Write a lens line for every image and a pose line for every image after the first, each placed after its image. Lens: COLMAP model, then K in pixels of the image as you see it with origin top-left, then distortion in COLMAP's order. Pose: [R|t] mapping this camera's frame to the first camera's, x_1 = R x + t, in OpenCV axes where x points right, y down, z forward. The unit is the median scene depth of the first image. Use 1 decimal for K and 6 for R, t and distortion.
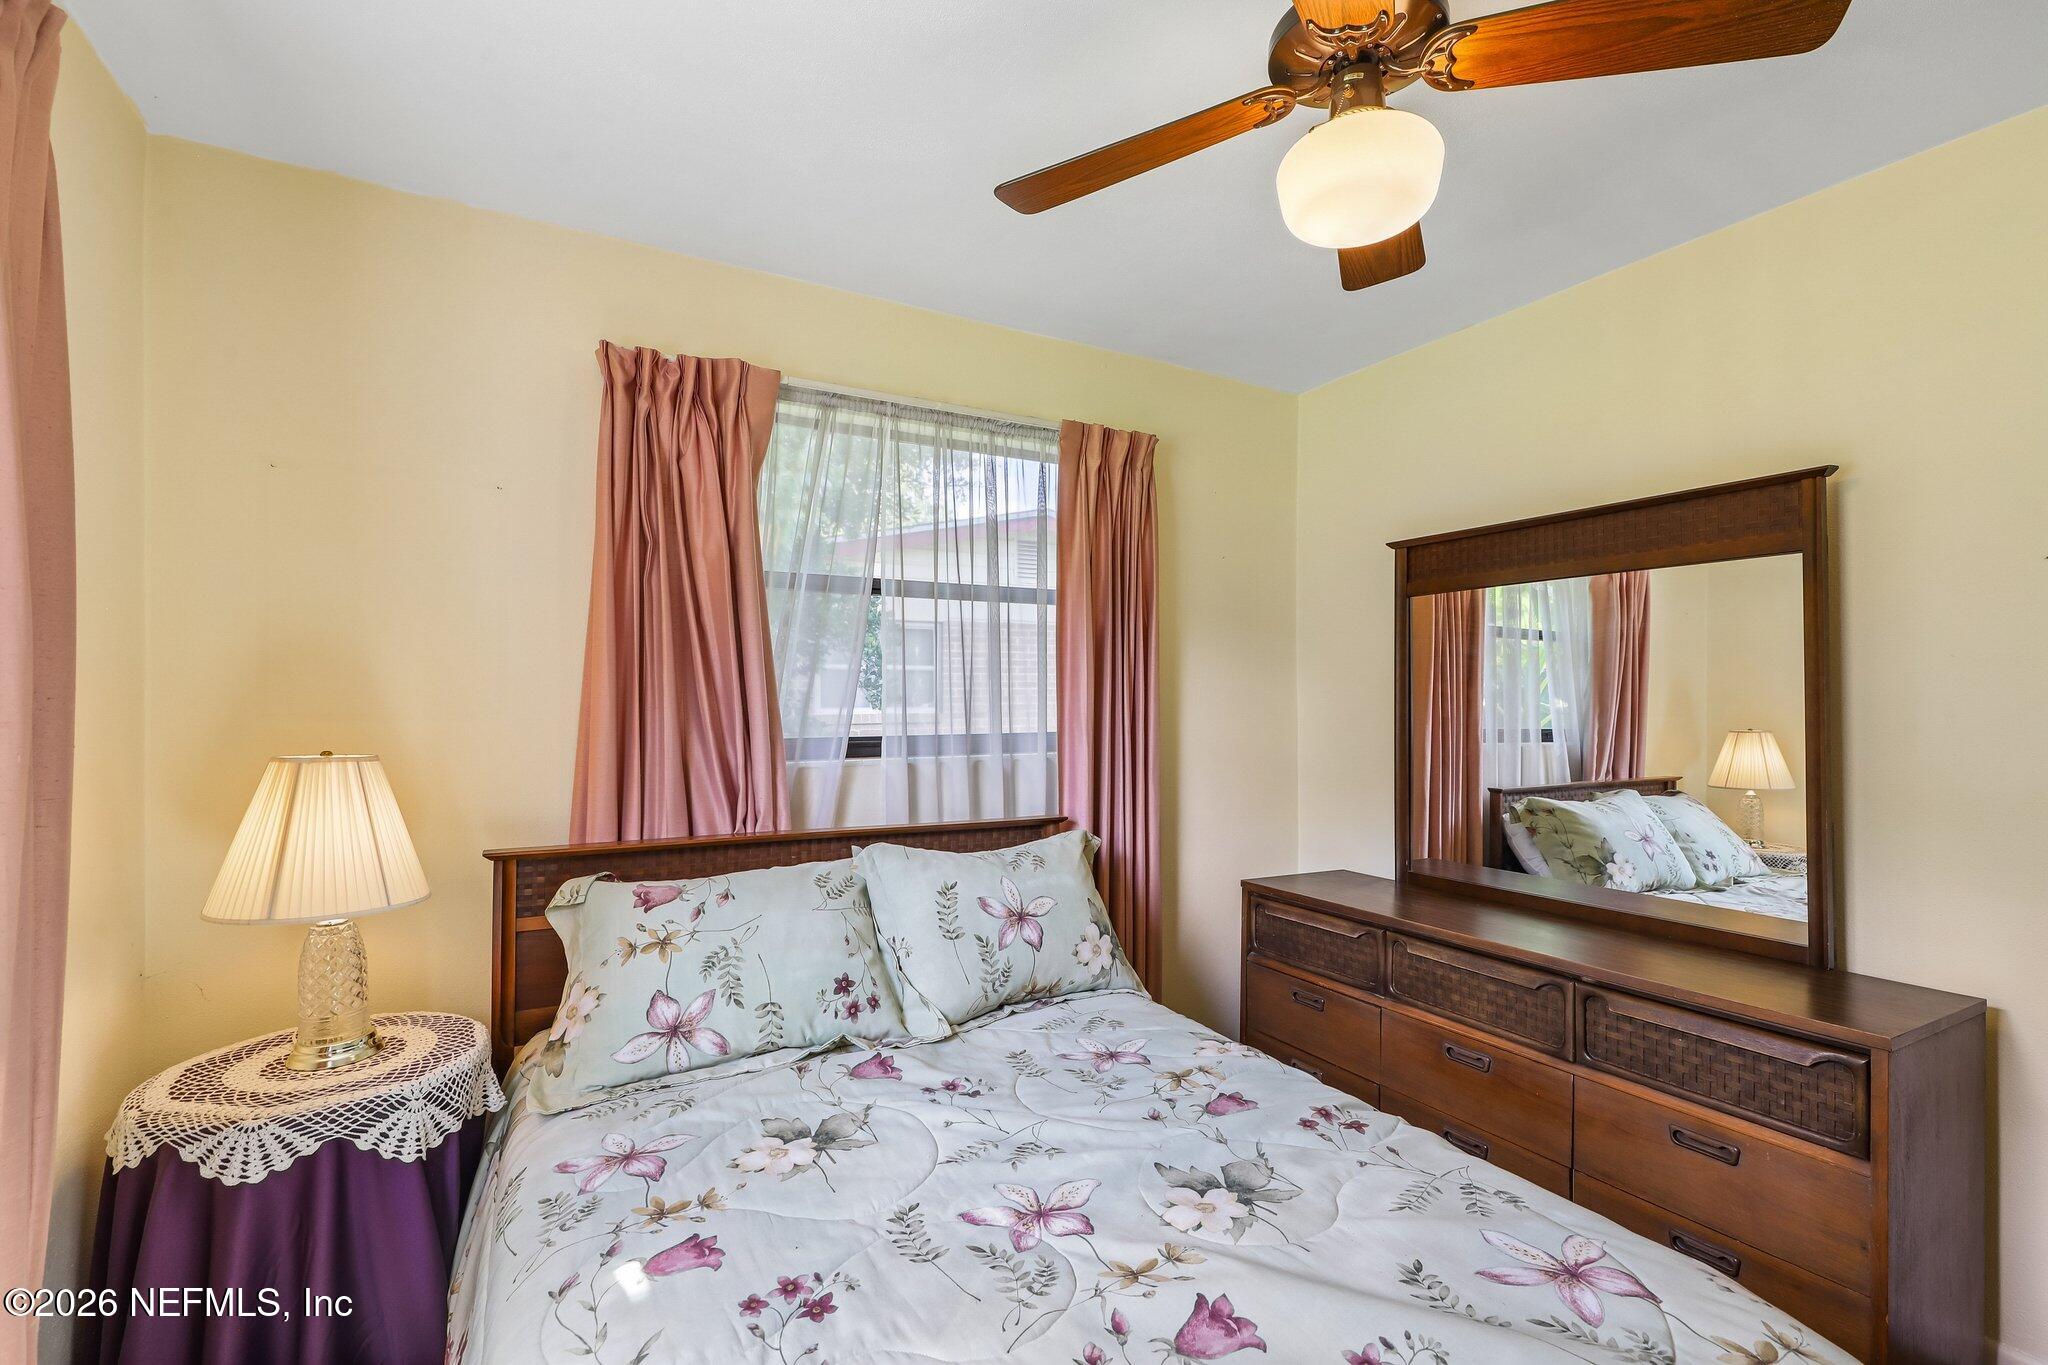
lens RADIAL K [[935.8, 0, 1039.0], [0, 935.8, 689.3], [0, 0, 1]] dist [0.001052, 0.001846]
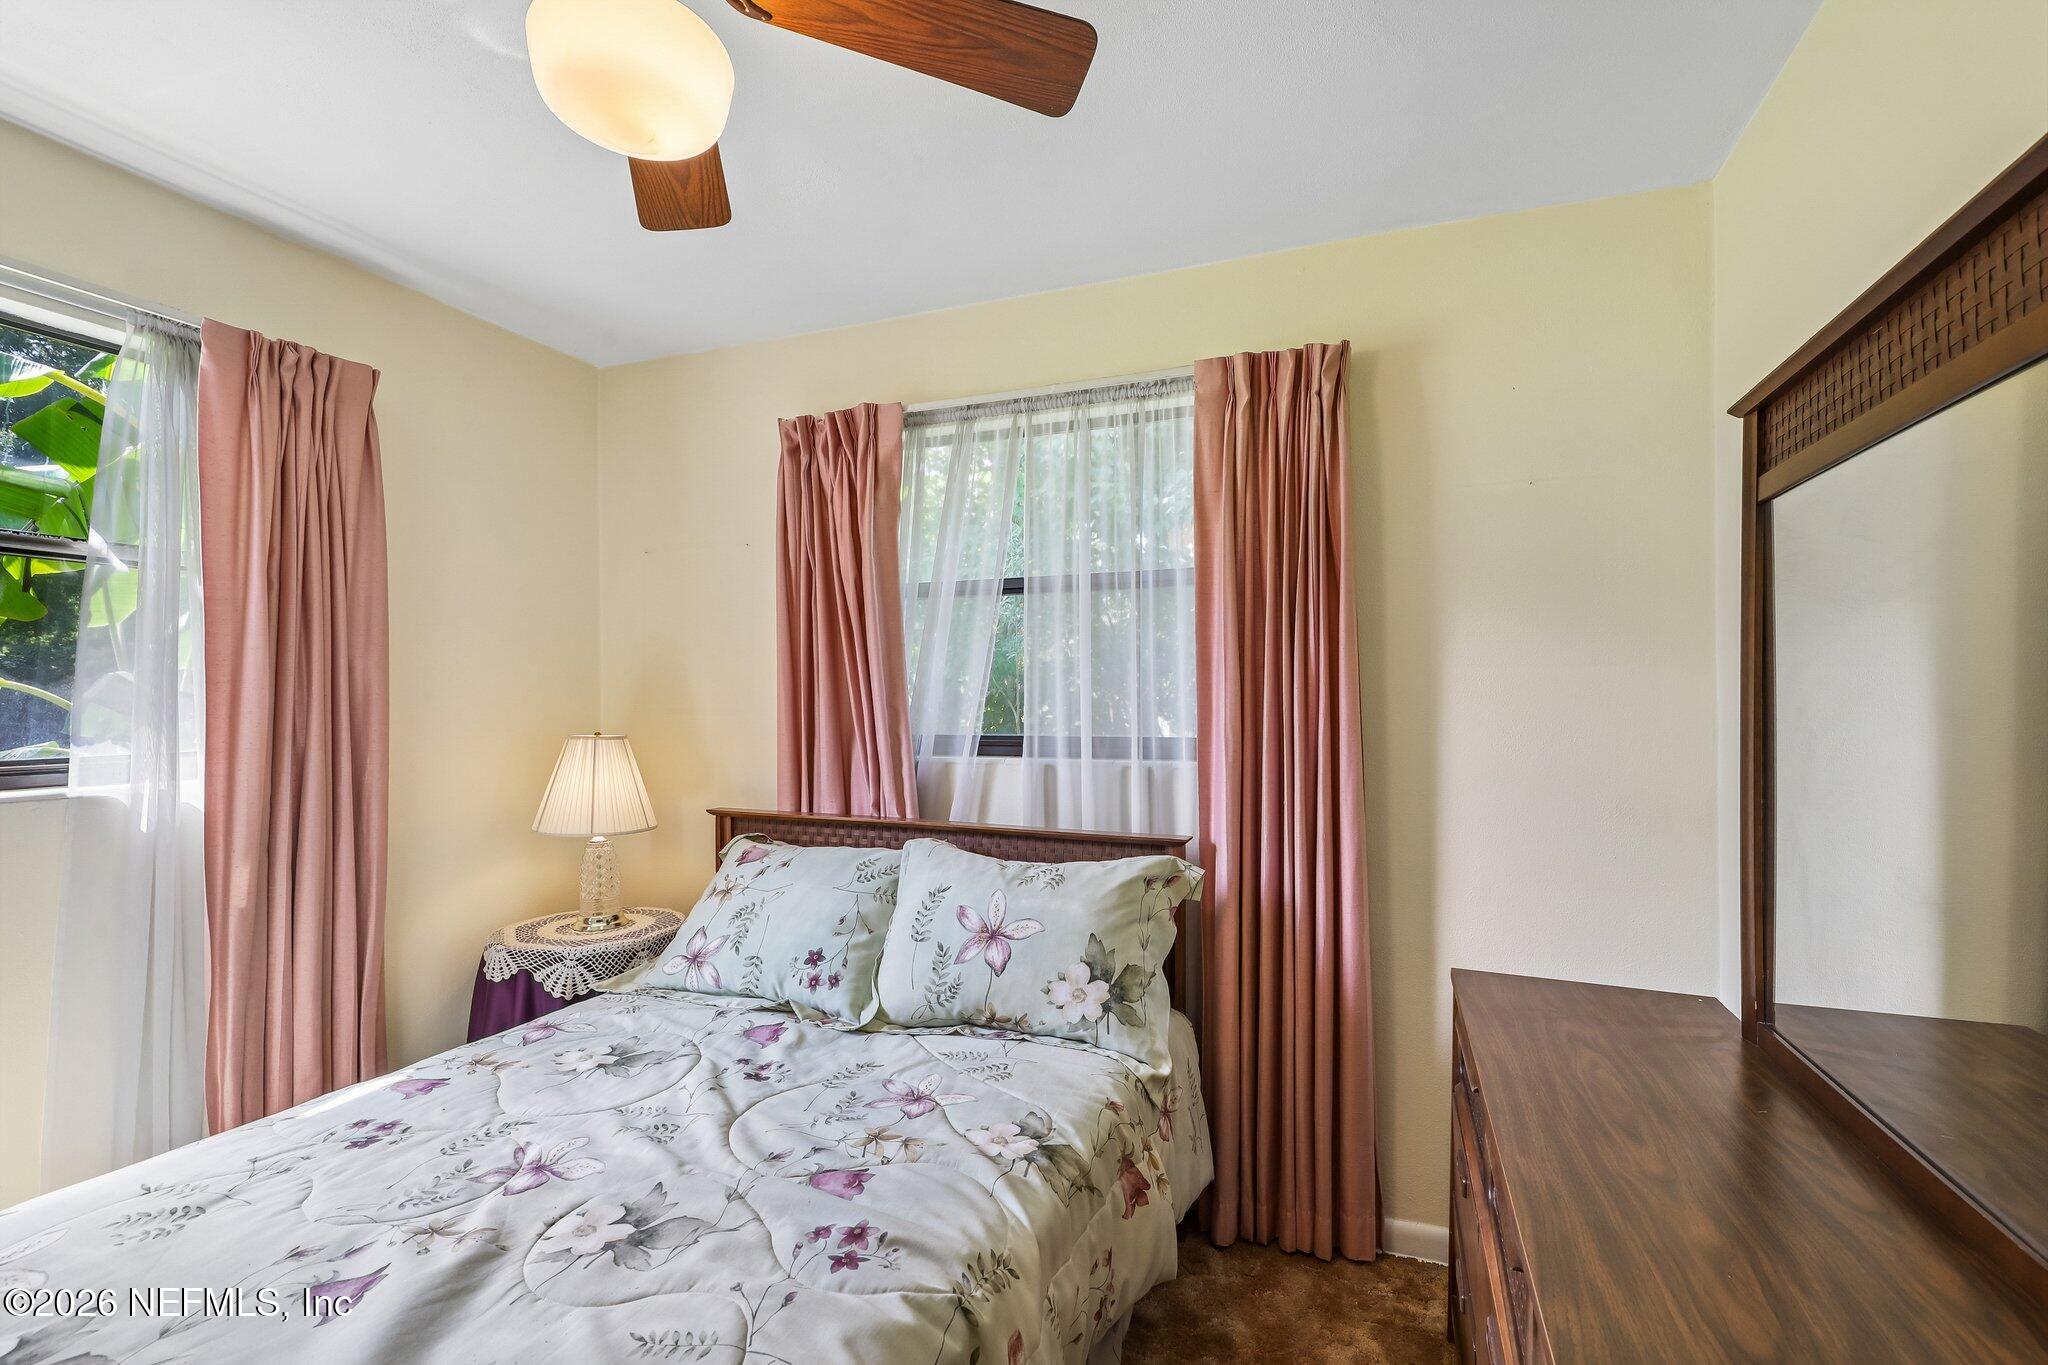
lens RADIAL K [[935.8, 0, 1025.4], [0, 935.8, 688.8], [0, 0, 1]] dist [0.001052, 0.001846]
pose [[0.618389, -0.011510, -0.785788, 0.764237], [0.010837, 0.999923, -0.006118, 0.007860], [0.785798, -0.004732, 0.618466, 0.482969]]
